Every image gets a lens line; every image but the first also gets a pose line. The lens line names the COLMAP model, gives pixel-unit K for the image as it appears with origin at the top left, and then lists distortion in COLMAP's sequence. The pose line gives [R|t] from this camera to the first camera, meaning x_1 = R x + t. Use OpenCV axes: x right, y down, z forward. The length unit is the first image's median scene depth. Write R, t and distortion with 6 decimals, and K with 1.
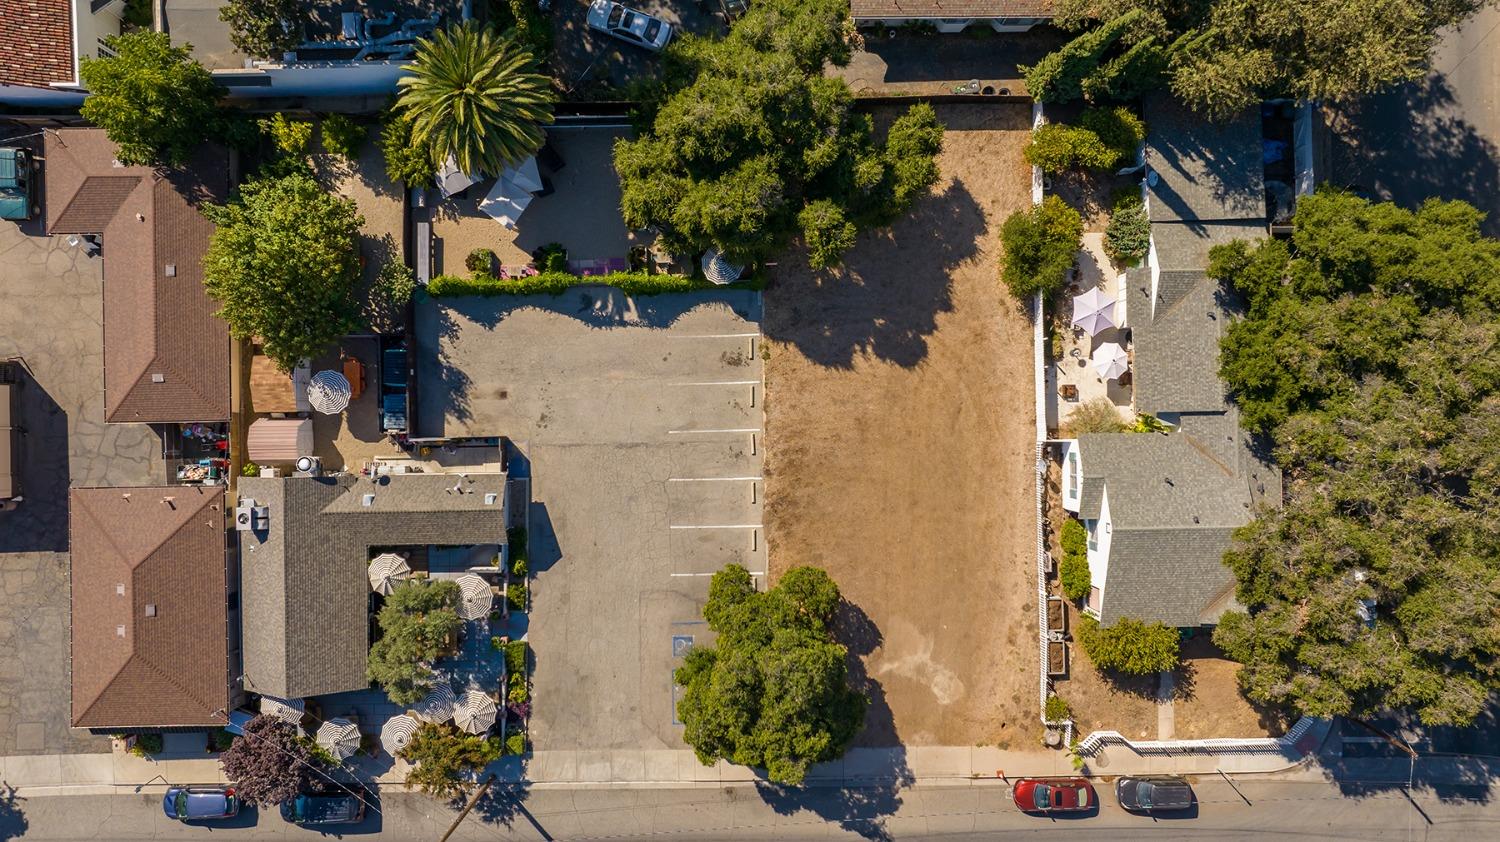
lens RADIAL K [[1056.3, 0, 748.9], [0, 1056.3, 415.3], [0, 0, 1]] dist [-0.031095, 0.029533]
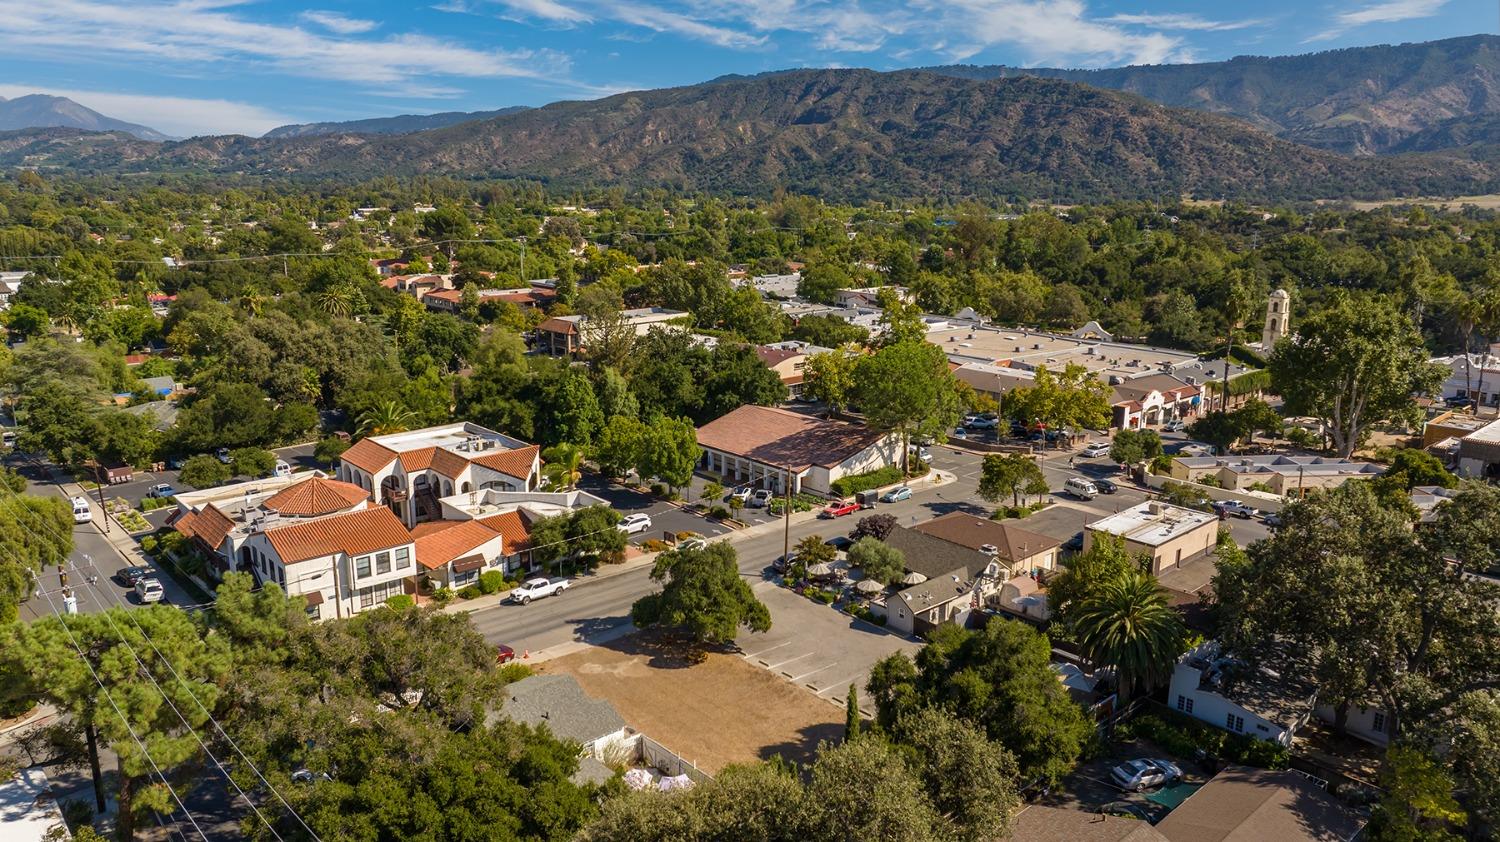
lens RADIAL K [[1056.3, 0, 748.9], [0, 1056.3, 415.3], [0, 0, 1]] dist [-0.031095, 0.029533]
pose [[-0.756903, 0.133512, -0.639743, 0.878949], [-0.653510, -0.161539, 0.739479, -0.859404], [-0.004614, 0.977793, 0.209521, 0.377285]]
